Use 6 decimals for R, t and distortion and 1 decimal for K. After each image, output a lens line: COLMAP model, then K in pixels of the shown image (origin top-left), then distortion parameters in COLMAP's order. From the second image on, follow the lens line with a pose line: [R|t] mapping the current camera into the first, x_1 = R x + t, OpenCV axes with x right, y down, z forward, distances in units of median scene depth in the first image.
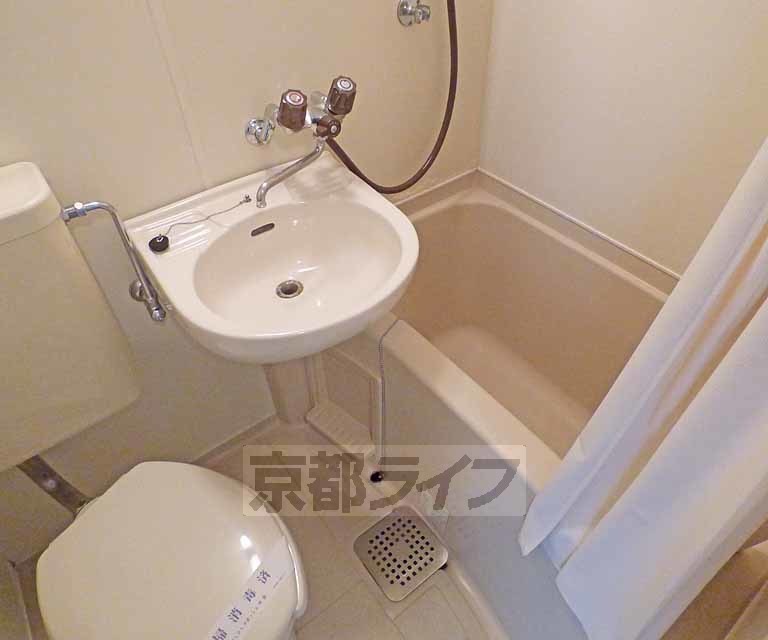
lens RADIAL K [[520.6, 0, 385.0], [0, 520.6, 318.9], [0, 0, 1]] dist [0.000239, 0.003735]
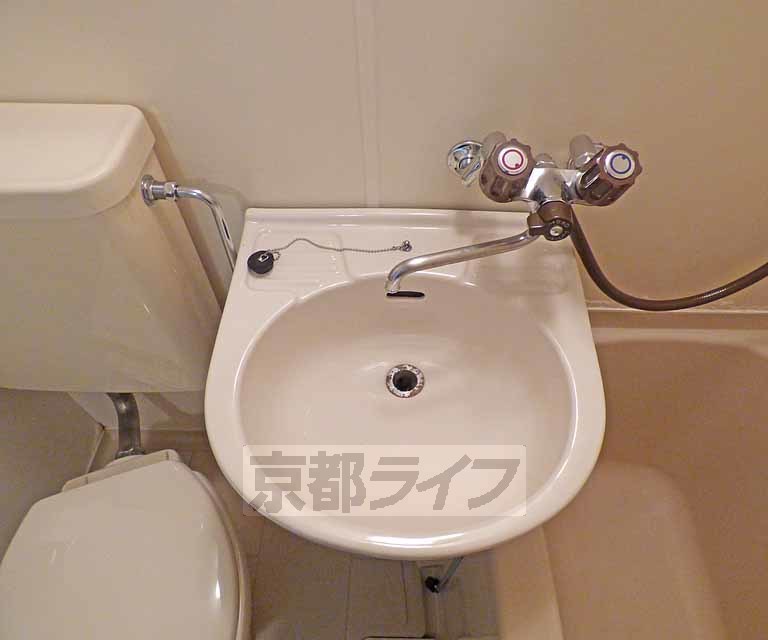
lens RADIAL K [[520.6, 0, 384.0], [0, 520.6, 321.2], [0, 0, 1]] dist [0.000239, 0.003735]
pose [[0.795702, 0.499329, -0.342825, -0.005178], [-0.447608, 0.866090, 0.222565, -0.283030], [0.408050, -0.023644, 0.912653, 0.363922]]
